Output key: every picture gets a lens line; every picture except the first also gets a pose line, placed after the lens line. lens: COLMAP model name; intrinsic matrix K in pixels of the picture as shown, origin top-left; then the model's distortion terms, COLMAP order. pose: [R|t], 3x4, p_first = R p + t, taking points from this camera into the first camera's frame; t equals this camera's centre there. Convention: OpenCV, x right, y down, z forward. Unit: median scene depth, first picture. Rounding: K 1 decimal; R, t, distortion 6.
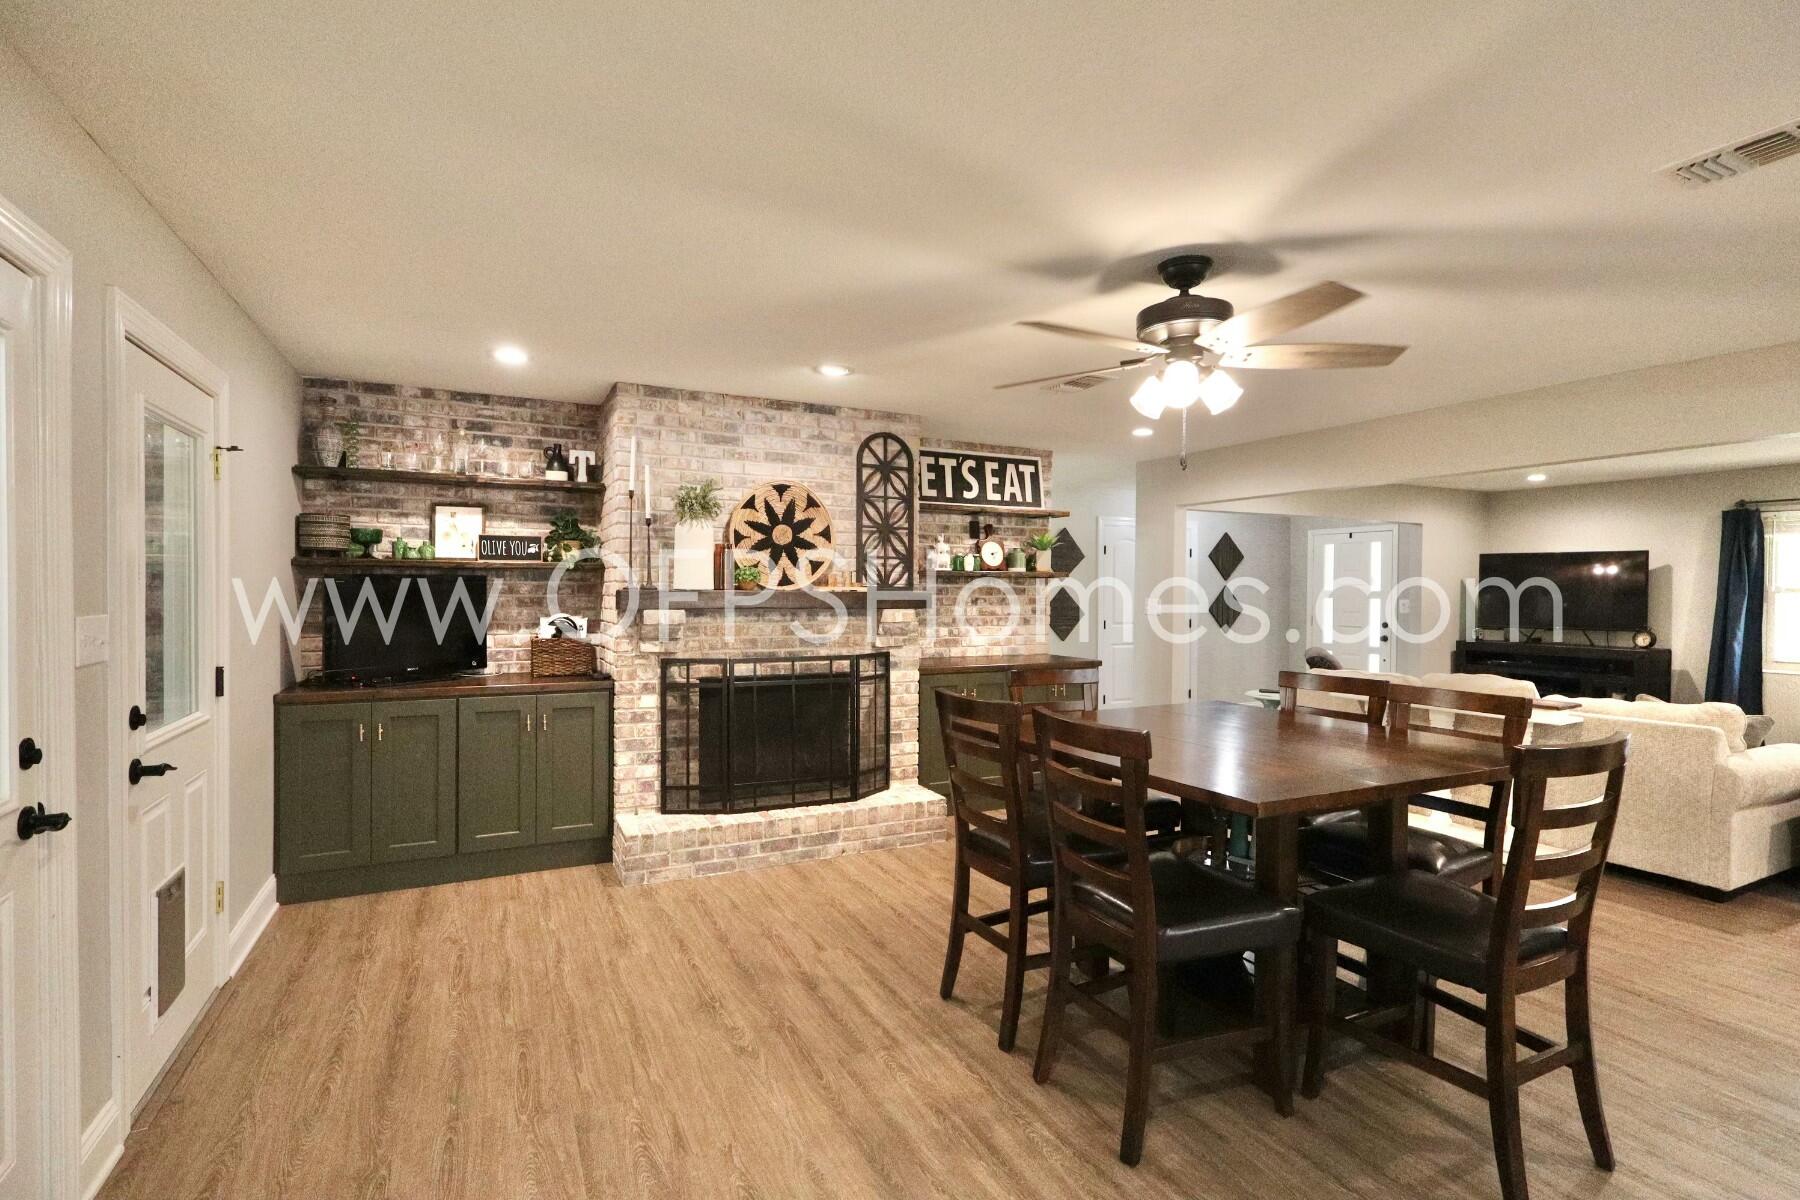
lens RADIAL K [[841.1, 0, 899.4], [0, 841.1, 602.2], [0, 0, 1]] dist [0.000630, 0.000556]
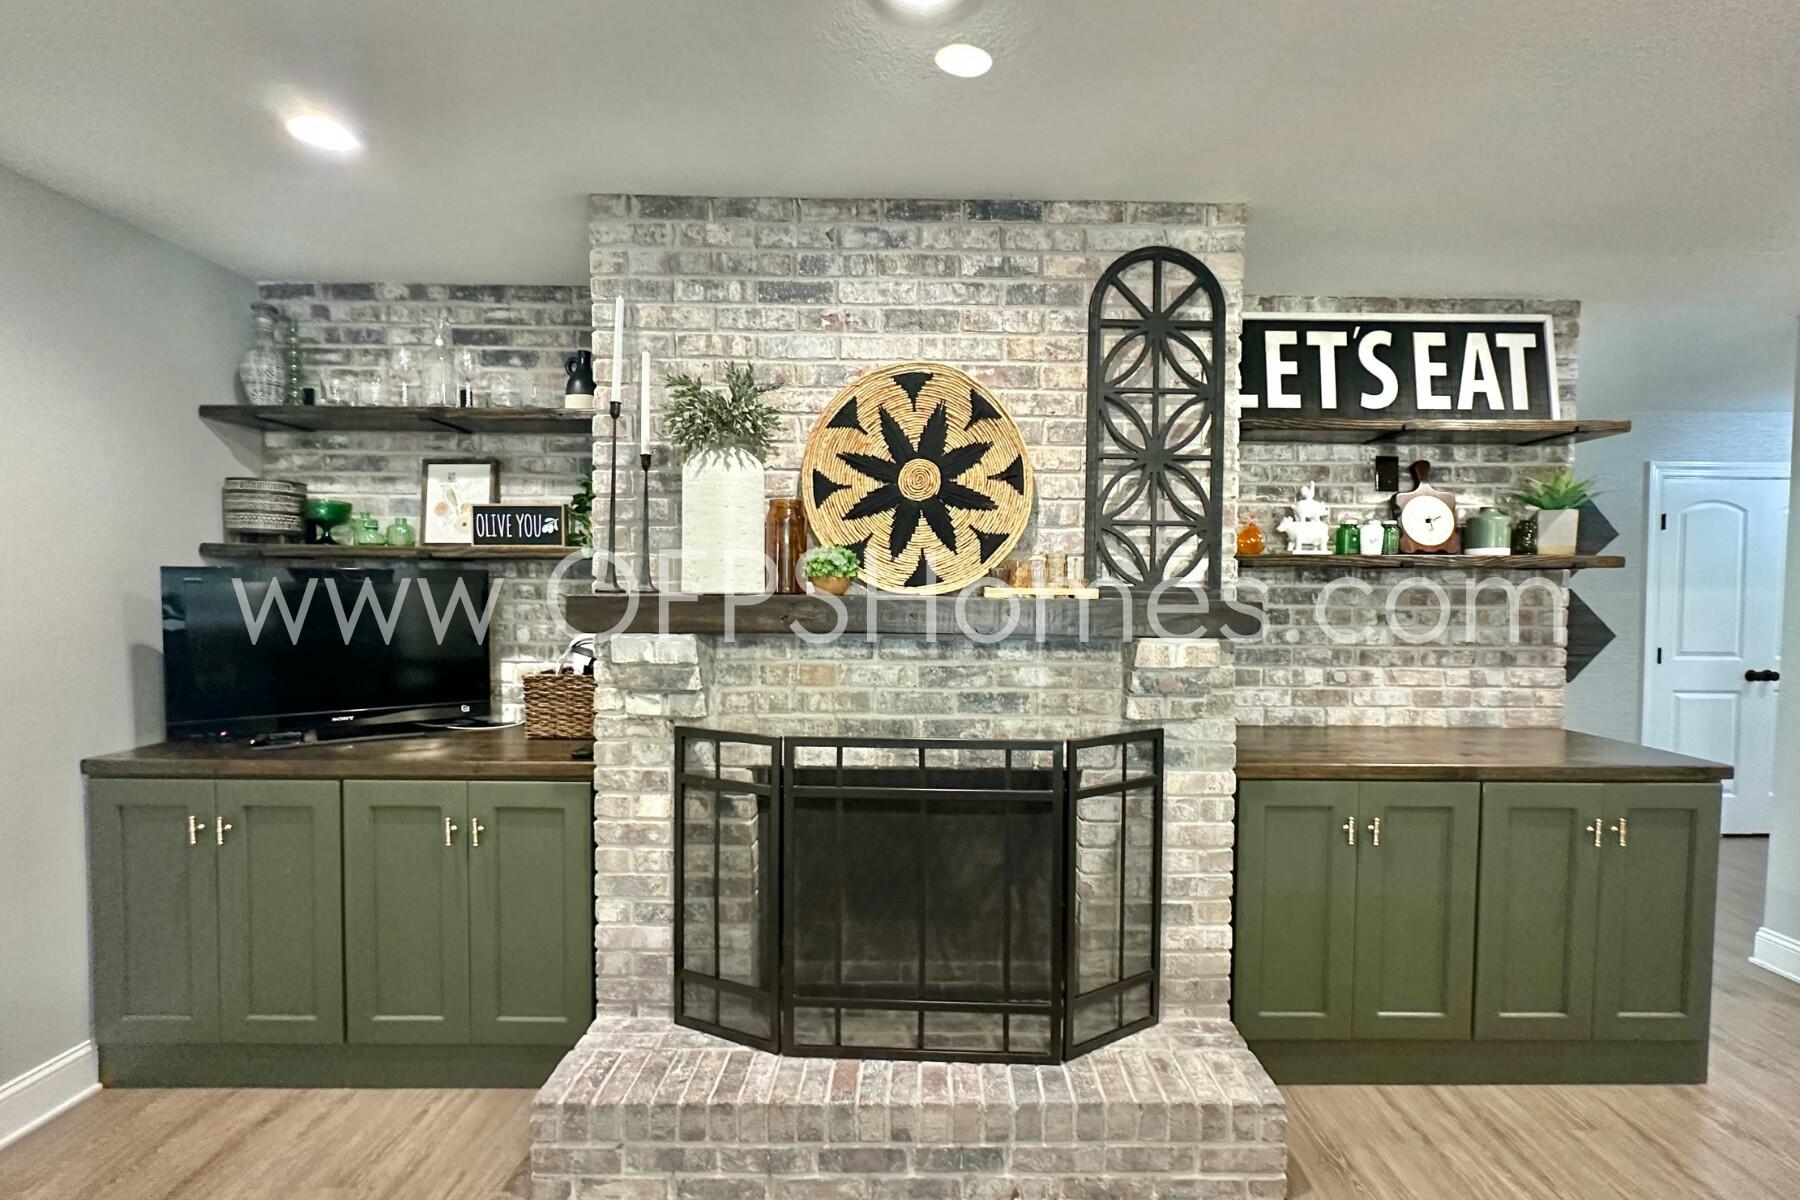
lens RADIAL K [[784.0, 0, 929.9], [0, 784.0, 616.4], [0, 0, 1]] dist [-0.002528, -0.000215]
pose [[0.899637, 0.015519, -0.436363, 0.062466], [-0.007958, 0.999785, 0.019150, -0.010277], [0.436566, -0.013756, 0.899567, 0.582805]]
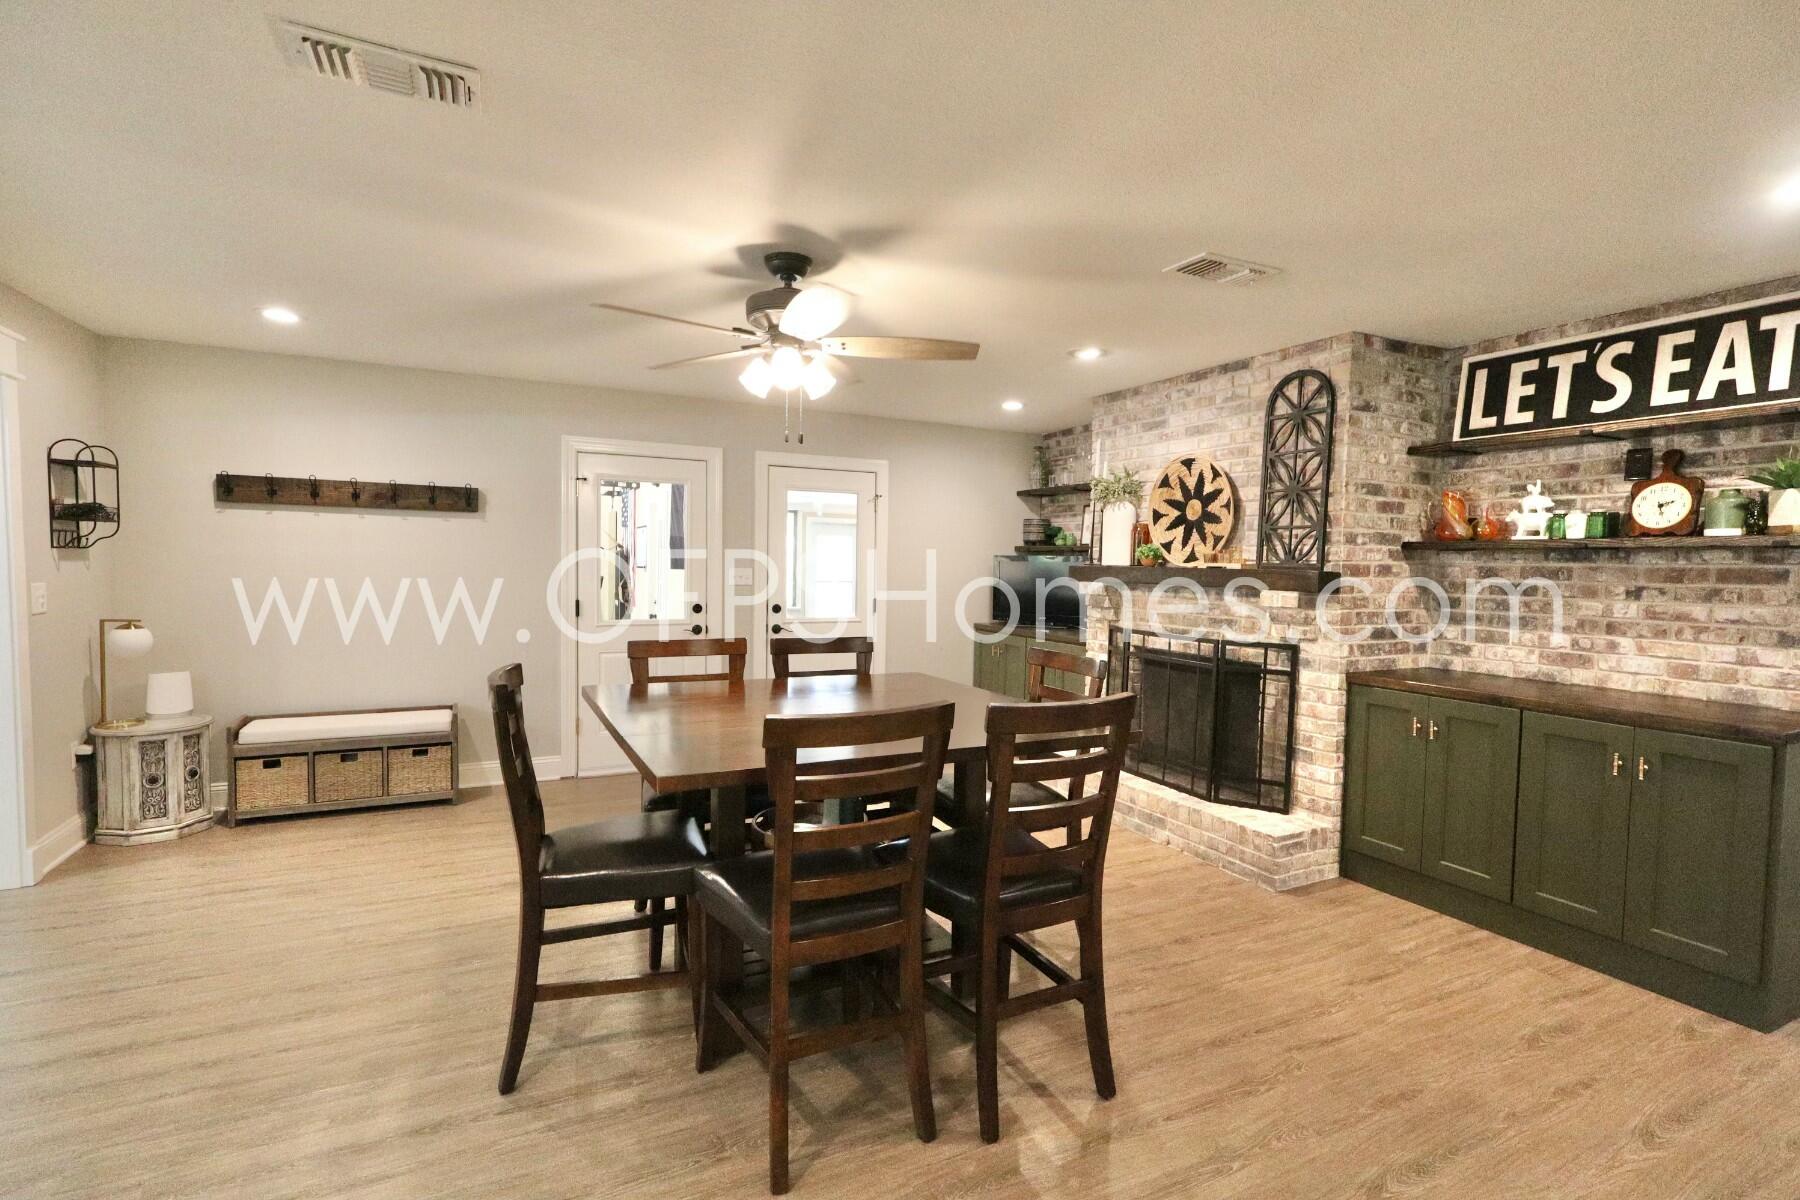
lens RADIAL K [[841.1, 0, 899.4], [0, 841.1, 602.2], [0, 0, 1]] dist [0.000630, 0.000556]
pose [[0.003497, 0.039652, -0.999207, 0.815682], [-0.034055, 0.998639, 0.039511, -0.000370], [0.999414, 0.033890, 0.004842, 0.643336]]
